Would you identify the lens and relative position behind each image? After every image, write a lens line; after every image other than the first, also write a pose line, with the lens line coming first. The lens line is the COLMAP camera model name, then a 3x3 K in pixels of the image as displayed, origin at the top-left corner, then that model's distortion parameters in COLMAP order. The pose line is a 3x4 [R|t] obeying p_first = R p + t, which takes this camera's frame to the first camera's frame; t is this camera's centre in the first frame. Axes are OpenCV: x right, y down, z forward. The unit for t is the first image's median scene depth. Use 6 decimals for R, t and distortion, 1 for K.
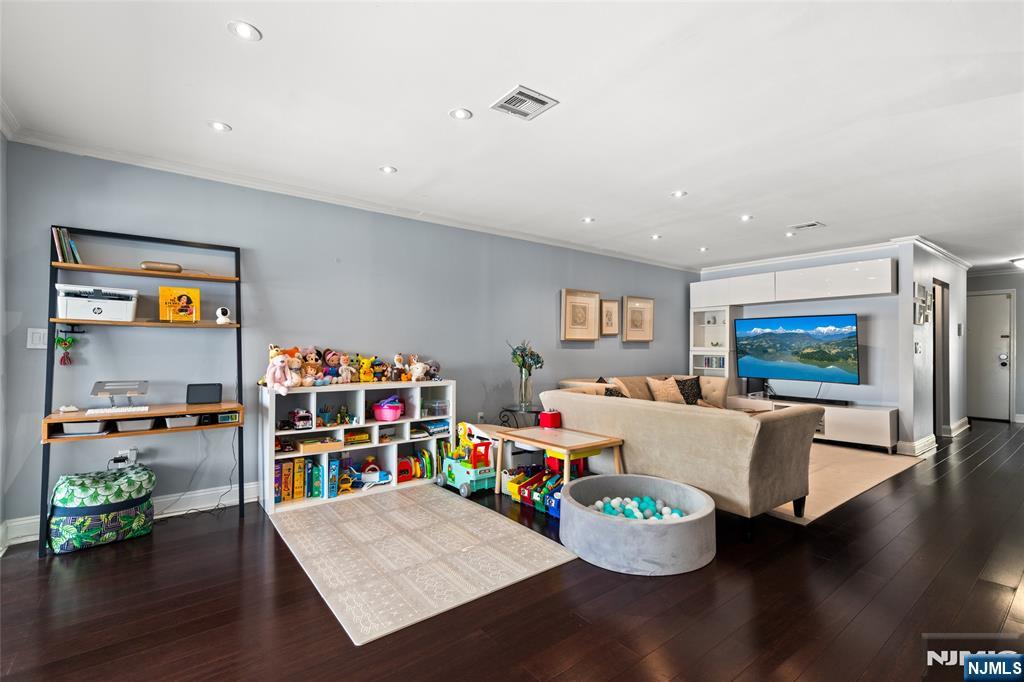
lens RADIAL K [[462.8, 0, 515.3], [0, 462.8, 342.3], [0, 0, 1]] dist [0.008170, -0.000026]
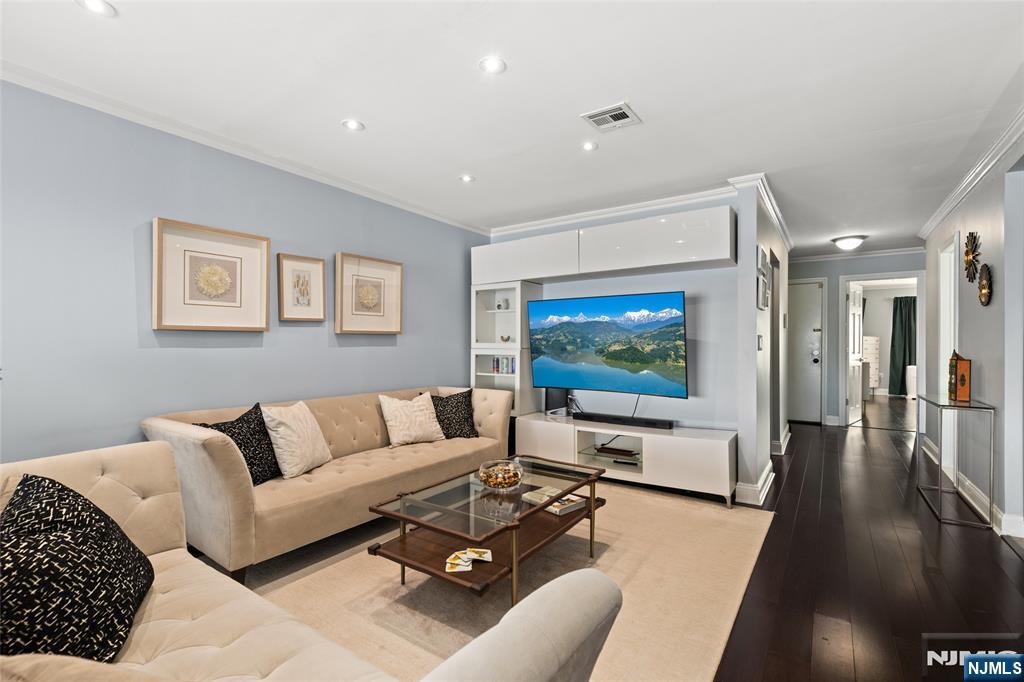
lens RADIAL K [[462.8, 0, 515.3], [0, 462.8, 342.3], [0, 0, 1]] dist [0.008170, -0.000026]
pose [[0.953407, -0.002781, 0.301673, 0.265206], [0.000312, 0.999966, 0.008234, 0.004447], [-0.301686, -0.007756, 0.953376, 0.385074]]
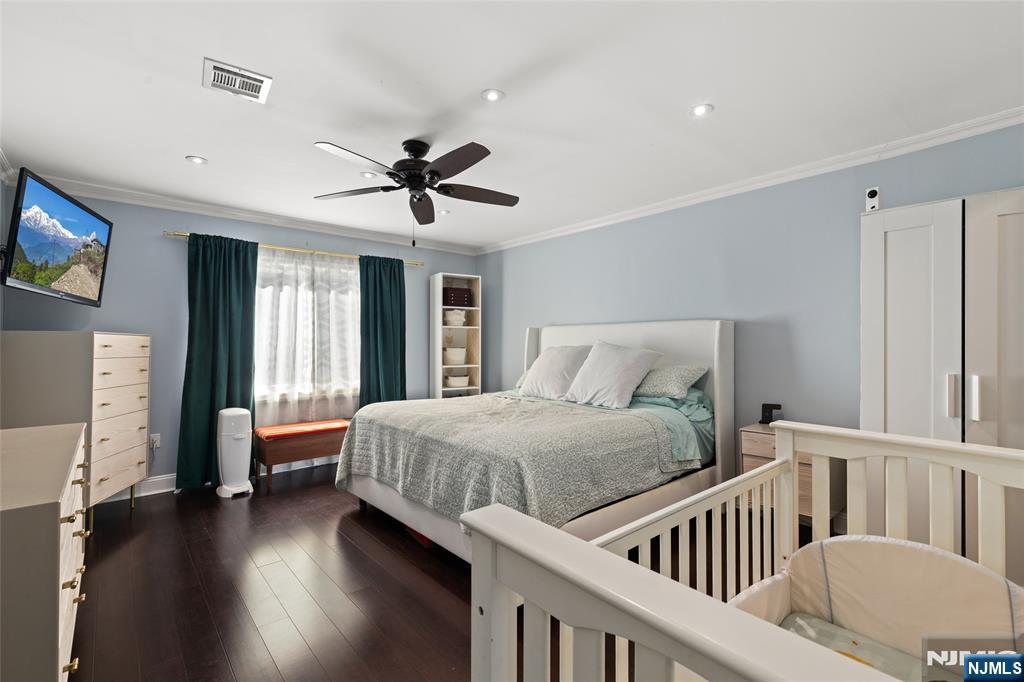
lens RADIAL K [[462.8, 0, 515.3], [0, 462.8, 342.3], [0, 0, 1]] dist [0.008170, -0.000026]
pose [[-0.049505, -0.005853, 0.998757, 1.380316], [-0.010551, 0.999930, 0.005337, 0.000135], [-0.998718, -0.010274, -0.049563, 1.133851]]
